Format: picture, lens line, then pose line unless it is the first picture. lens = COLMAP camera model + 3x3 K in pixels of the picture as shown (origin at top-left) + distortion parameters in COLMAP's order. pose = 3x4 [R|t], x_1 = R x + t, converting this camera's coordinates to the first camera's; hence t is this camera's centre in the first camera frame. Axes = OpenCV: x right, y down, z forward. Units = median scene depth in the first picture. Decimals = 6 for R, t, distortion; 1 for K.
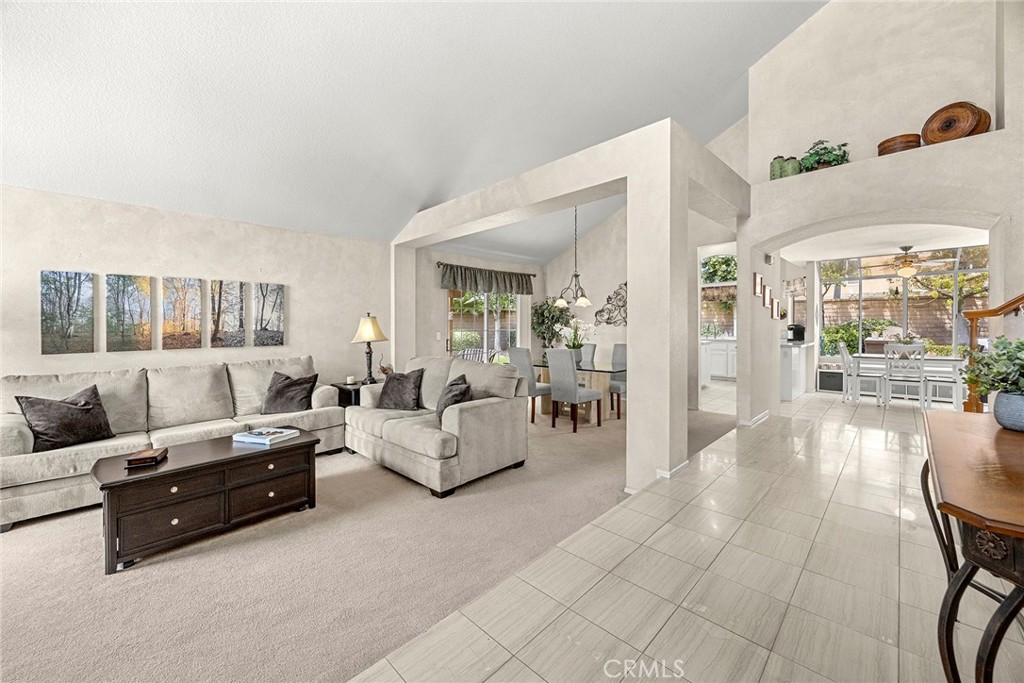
lens RADIAL K [[395.9, 0, 512.5], [0, 395.9, 333.9], [0, 0, 1]] dist [0.000639, 0.000048]
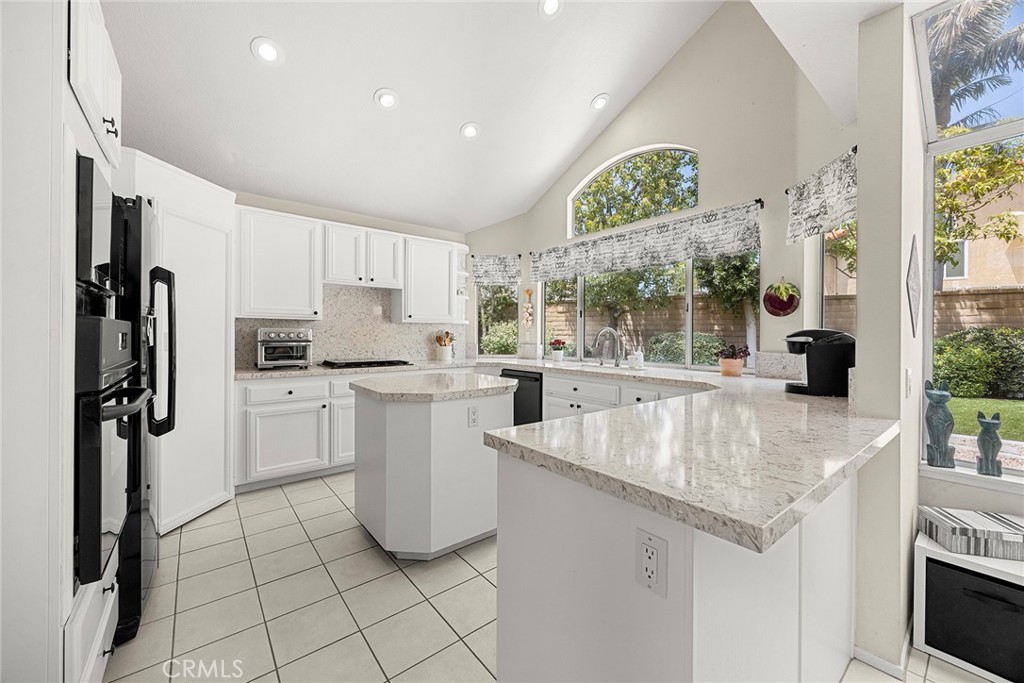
lens RADIAL K [[395.9, 0, 512.3], [0, 395.9, 338.3], [0, 0, 1]] dist [0.000639, 0.000048]
pose [[0.994198, 0.014469, -0.106584, 0.538797], [-0.015462, 0.999844, -0.008496, -0.013477], [0.106445, 0.010095, 0.994267, 0.714961]]
